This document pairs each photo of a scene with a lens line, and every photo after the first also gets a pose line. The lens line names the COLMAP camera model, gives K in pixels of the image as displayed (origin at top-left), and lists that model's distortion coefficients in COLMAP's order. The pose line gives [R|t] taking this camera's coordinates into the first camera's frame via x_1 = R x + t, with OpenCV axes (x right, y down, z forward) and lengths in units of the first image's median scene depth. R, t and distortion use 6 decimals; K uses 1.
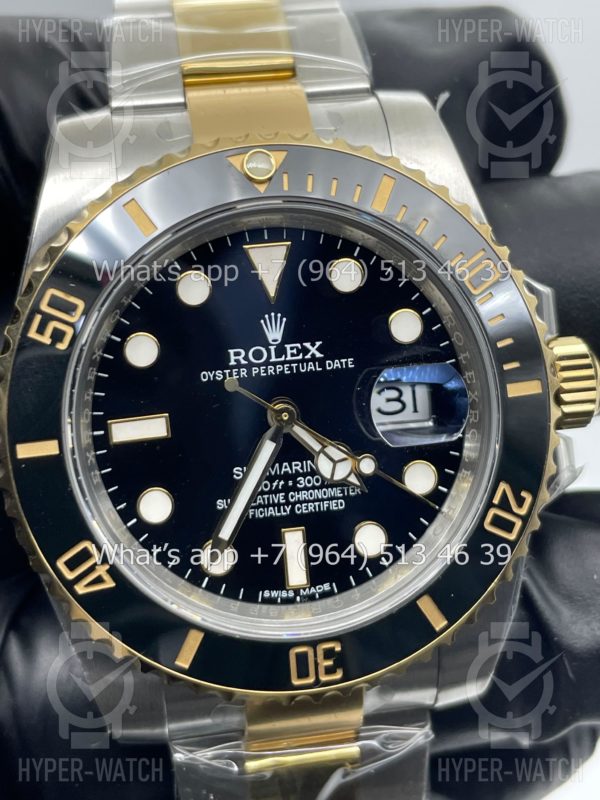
lens RADIAL K [[1276.5, 0, 298.6], [0, 1276.5, 354.5], [0, 0, 1]] dist [0.158456, -0.159849]
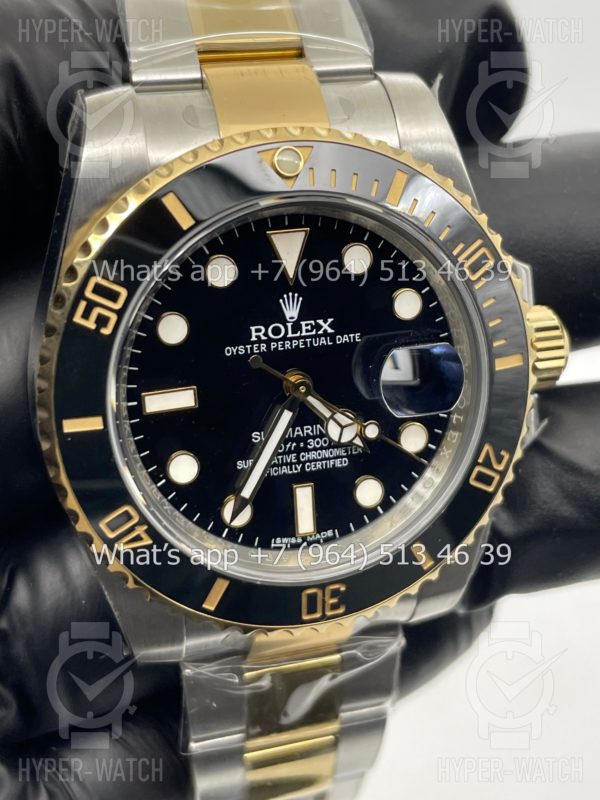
lens RADIAL K [[1276.5, 0, 298.6], [0, 1276.5, 354.5], [0, 0, 1]] dist [0.158456, -0.159849]
pose [[0.988023, 0.004376, 0.154245, -0.181212], [-0.030128, 0.985831, 0.165016, -0.160549], [-0.151337, -0.167686, 0.974155, -0.069613]]
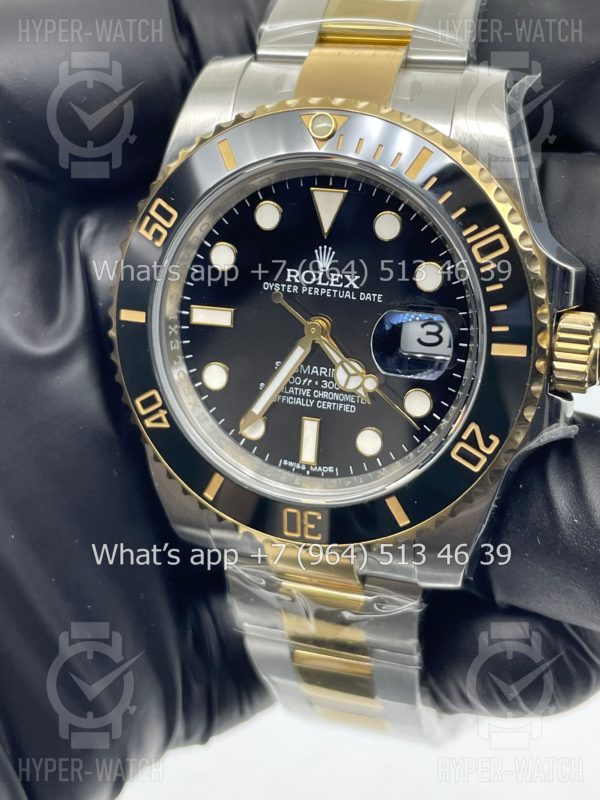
lens RADIAL K [[1276.5, 0, 298.6], [0, 1276.5, 354.5], [0, 0, 1]] dist [0.158456, -0.159849]
pose [[0.883842, 0.219569, -0.413053, 0.487719], [-0.158813, 0.971396, 0.176547, -0.143963], [0.440003, -0.090442, 0.893431, -0.119029]]
